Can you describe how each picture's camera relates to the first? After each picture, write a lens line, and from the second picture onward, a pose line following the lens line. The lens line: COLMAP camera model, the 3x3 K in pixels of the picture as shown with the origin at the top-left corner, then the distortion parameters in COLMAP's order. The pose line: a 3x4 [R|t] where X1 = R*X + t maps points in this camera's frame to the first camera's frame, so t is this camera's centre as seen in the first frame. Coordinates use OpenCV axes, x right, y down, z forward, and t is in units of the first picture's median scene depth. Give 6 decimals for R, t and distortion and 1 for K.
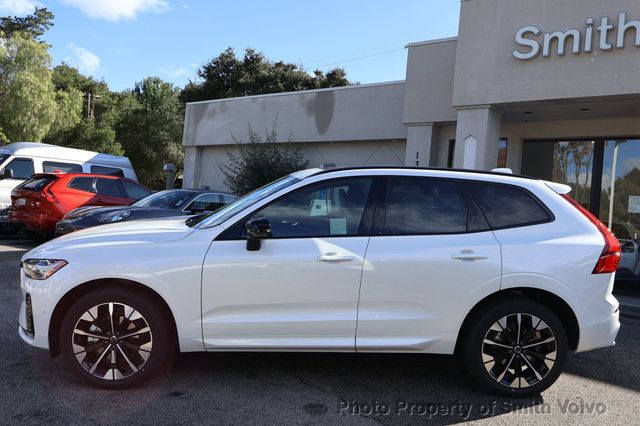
lens RADIAL K [[632.1, 0, 320.0], [0, 632.1, 213.0], [0, 0, 1]] dist [0.005004, 0.007030]
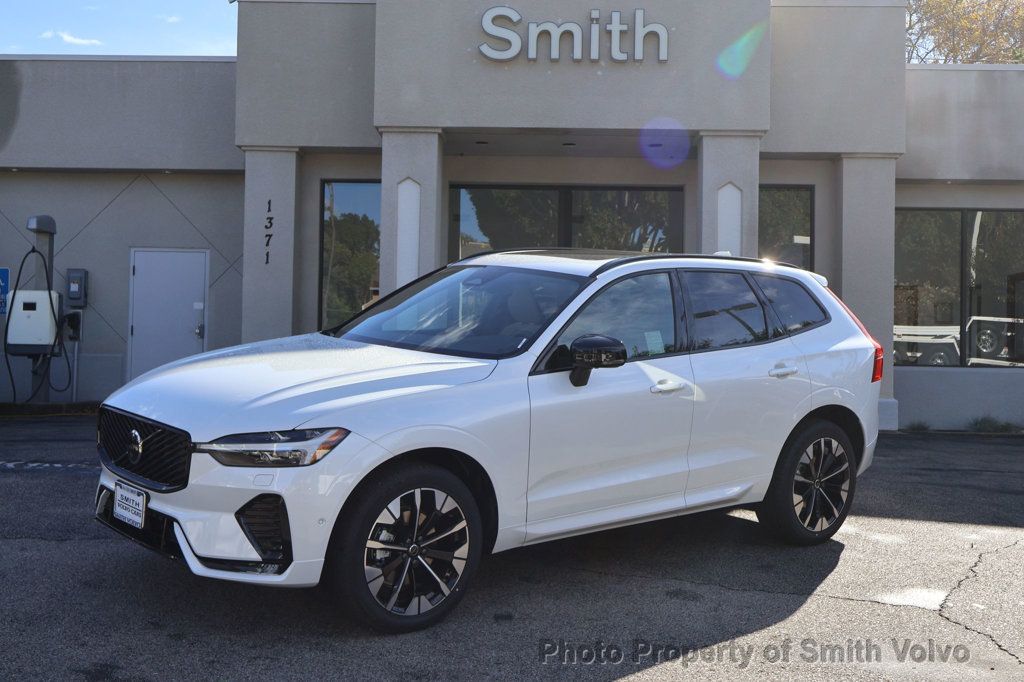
lens RADIAL K [[1313.1, 0, 512.0], [0, 1313.1, 341.0], [0, 0, 1]] dist [-0.000098, -0.012054]
pose [[0.771102, -0.056315, 0.634216, -0.967347], [0.032409, 0.998261, 0.049236, -0.055161], [-0.635886, -0.017412, 0.771586, -0.029606]]
